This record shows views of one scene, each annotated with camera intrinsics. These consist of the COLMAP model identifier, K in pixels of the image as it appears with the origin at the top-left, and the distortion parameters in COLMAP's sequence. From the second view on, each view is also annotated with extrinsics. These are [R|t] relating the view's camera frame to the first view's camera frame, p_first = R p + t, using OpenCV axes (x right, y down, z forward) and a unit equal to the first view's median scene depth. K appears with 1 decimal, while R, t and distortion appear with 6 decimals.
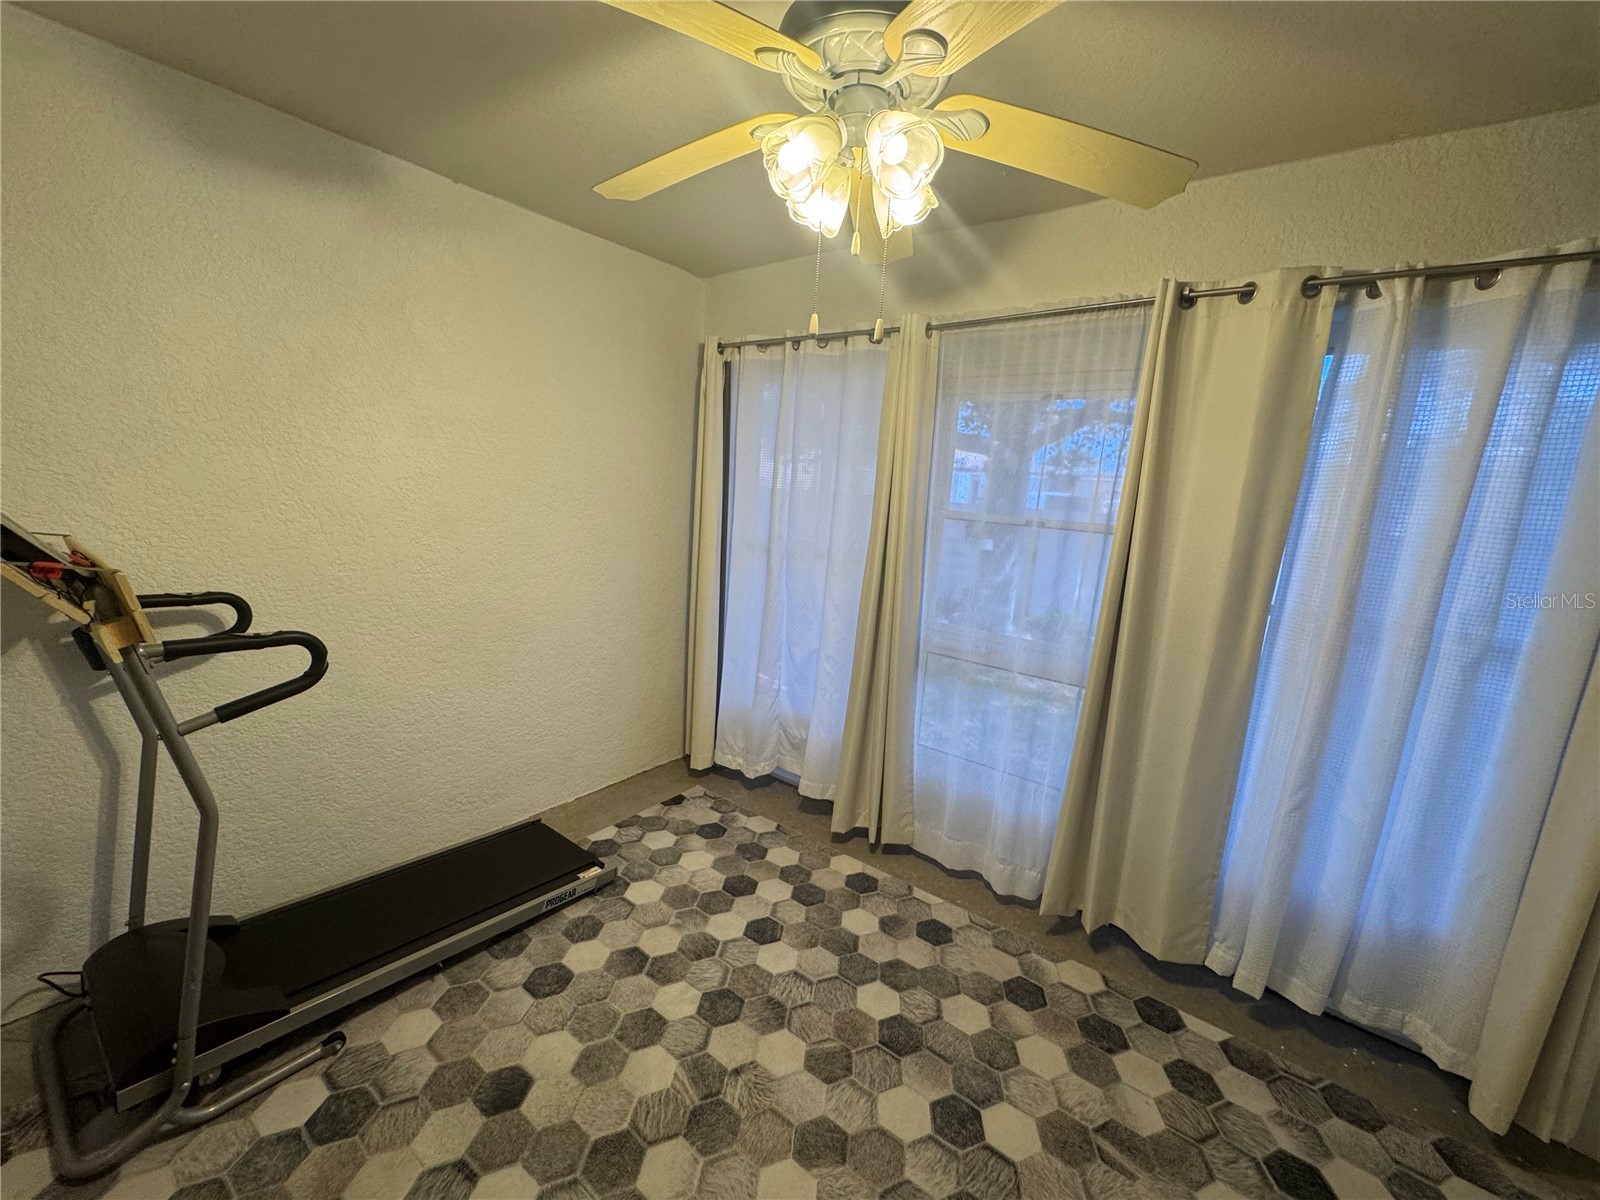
lens RADIAL K [[634.4, 0, 800.0], [0, 634.4, 600.0], [0, 0, 1]] dist [-0.003887, -0.000001]
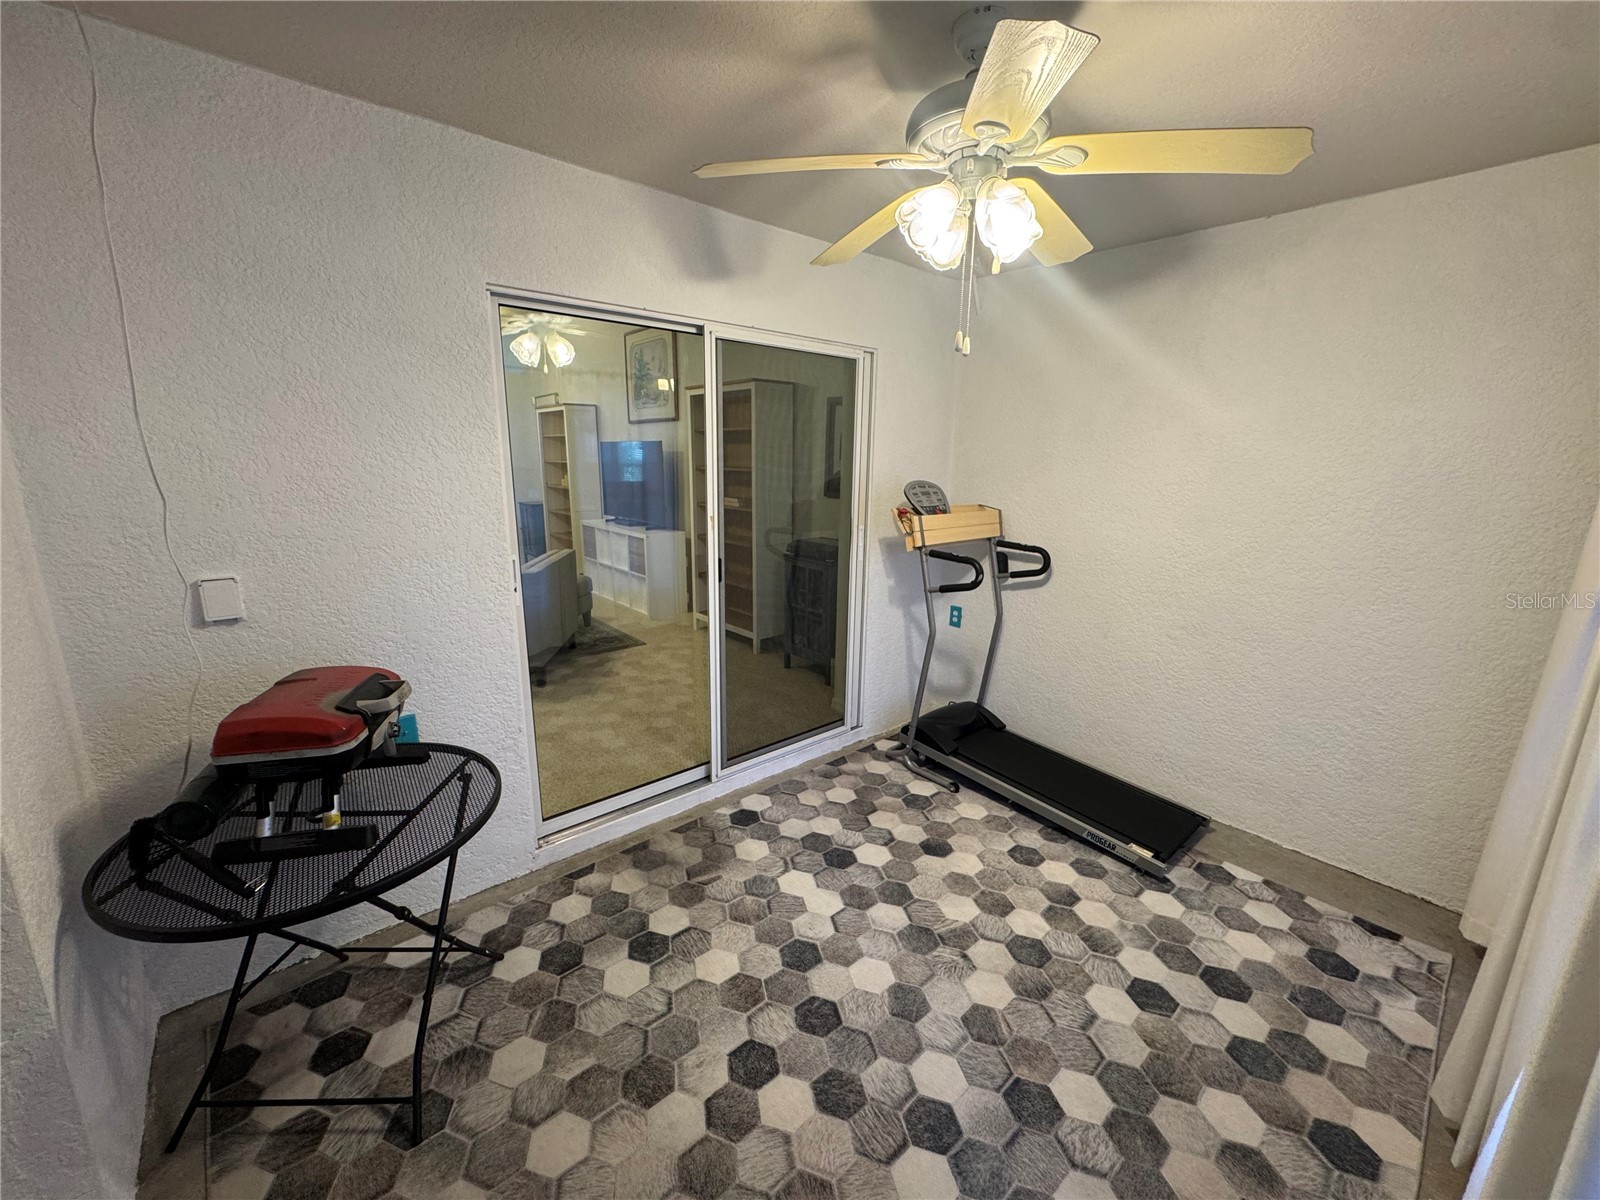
lens RADIAL K [[649.3, 0, 808.4], [0, 649.3, 597.8], [0, 0, 1]] dist [-0.000482, -0.000157]
pose [[-0.190120, 0.147789, -0.970573, 0.955962], [-0.209437, 0.959742, 0.187166, -0.077186], [0.959161, 0.238858, -0.151514, 0.661070]]
